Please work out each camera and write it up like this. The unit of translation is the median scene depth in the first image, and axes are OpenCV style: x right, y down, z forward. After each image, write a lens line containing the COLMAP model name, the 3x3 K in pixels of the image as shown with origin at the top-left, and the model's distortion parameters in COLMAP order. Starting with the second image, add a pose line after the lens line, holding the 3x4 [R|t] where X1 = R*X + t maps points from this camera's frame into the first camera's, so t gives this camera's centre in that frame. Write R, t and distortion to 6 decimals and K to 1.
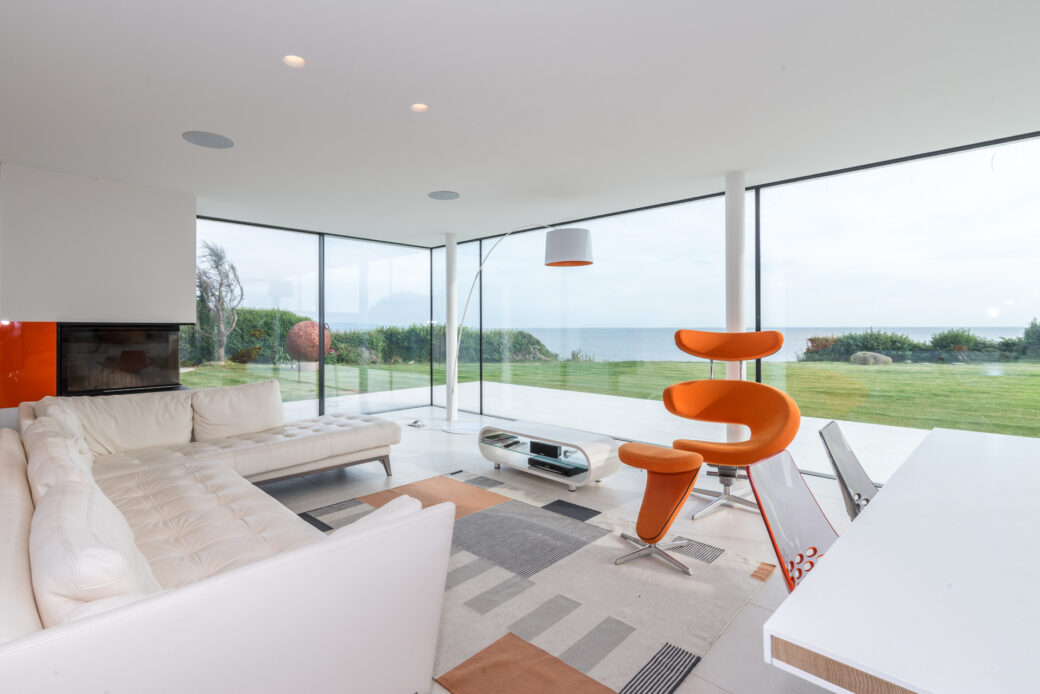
lens RADIAL K [[476.5, 0, 486.9], [0, 476.5, 324.0], [0, 0, 1]] dist [0.002973, 0.002565]
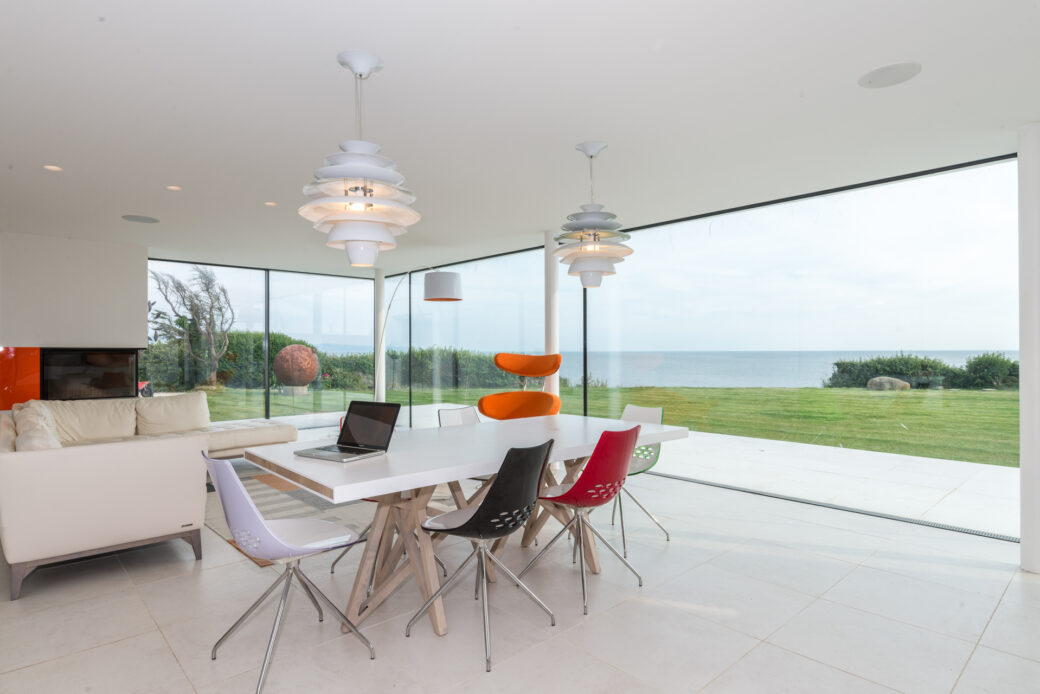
lens RADIAL K [[555.4, 0, 523.5], [0, 555.4, 348.5], [0, 0, 1]] dist [-0.005817, 0.003719]
pose [[0.999459, -0.000466, -0.032893, 0.122800], [0.000562, 0.999996, 0.002919, -0.001191], [0.032891, -0.002936, 0.999455, -0.123026]]
